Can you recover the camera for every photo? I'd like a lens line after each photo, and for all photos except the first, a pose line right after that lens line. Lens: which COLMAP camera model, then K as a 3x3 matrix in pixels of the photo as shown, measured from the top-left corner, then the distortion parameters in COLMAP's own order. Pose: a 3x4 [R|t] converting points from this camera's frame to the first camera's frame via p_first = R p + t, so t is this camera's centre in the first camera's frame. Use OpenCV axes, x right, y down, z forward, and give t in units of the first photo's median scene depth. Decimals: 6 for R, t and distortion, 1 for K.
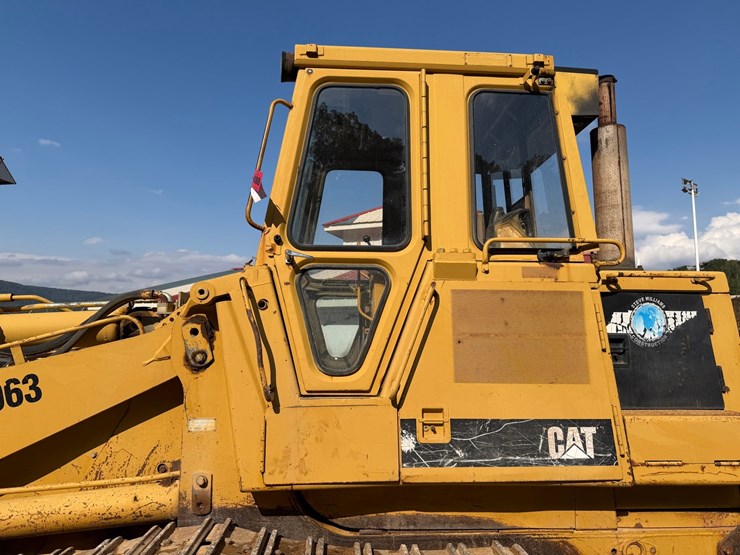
lens RADIAL K [[527.1, 0, 372.8], [0, 527.1, 269.9], [0, 0, 1]] dist [0.042811, -0.051897]
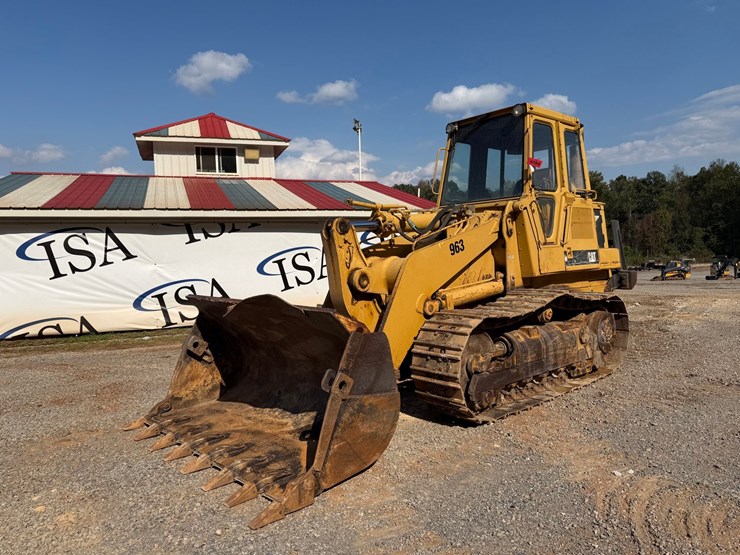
lens RADIAL K [[527.1, 0, 368.5], [0, 527.1, 278.8], [0, 0, 1]] dist [0.042811, -0.051897]
pose [[0.792798, -0.062740, 0.606247, -2.410316], [-0.045828, 0.985735, 0.161942, 0.006217], [-0.607759, -0.156171, 0.778614, -0.611717]]
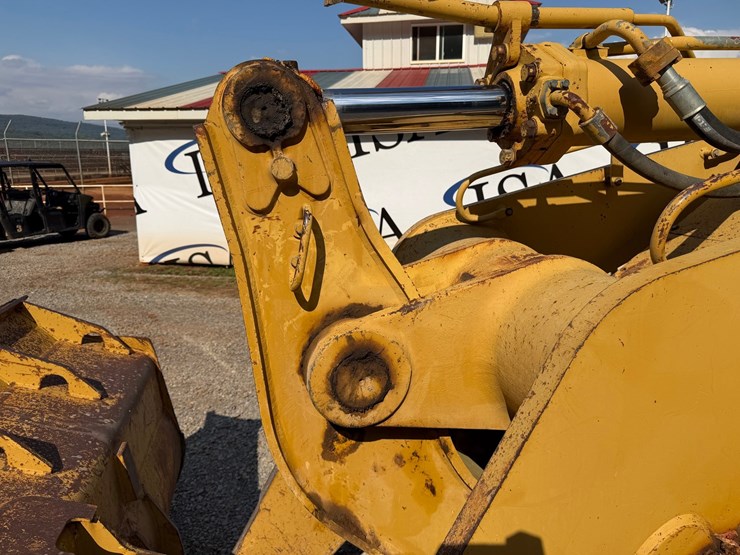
lens RADIAL K [[527.1, 0, 361.2], [0, 527.1, 273.6], [0, 0, 1]] dist [0.042811, -0.051897]
pose [[0.991401, -0.035704, 0.125896, -1.168190], [-0.007568, 0.944807, 0.327540, 0.131440], [-0.130642, -0.325676, 0.936412, 0.688303]]
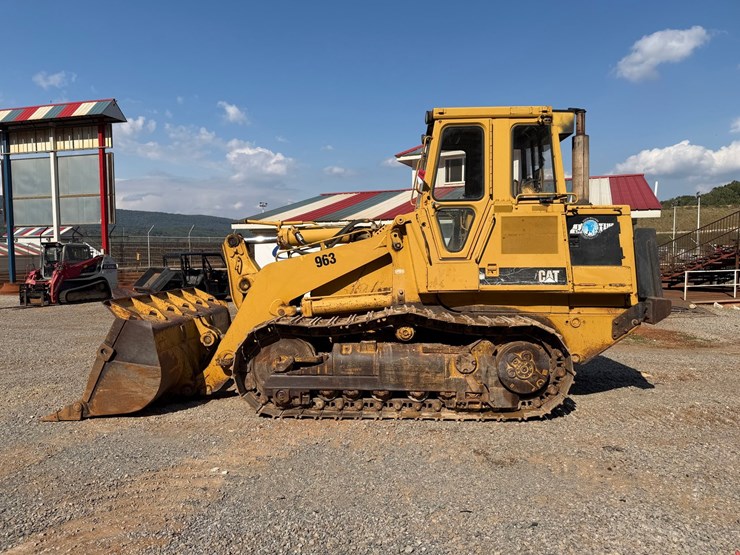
lens RADIAL K [[527.1, 0, 362.2], [0, 527.1, 280.5], [0, 0, 1]] dist [0.042811, -0.051897]
pose [[0.991938, -0.003791, -0.126671, -0.174550], [0.026069, 0.984279, 0.174684, -0.112604], [0.124017, -0.176577, 0.976443, -1.482042]]
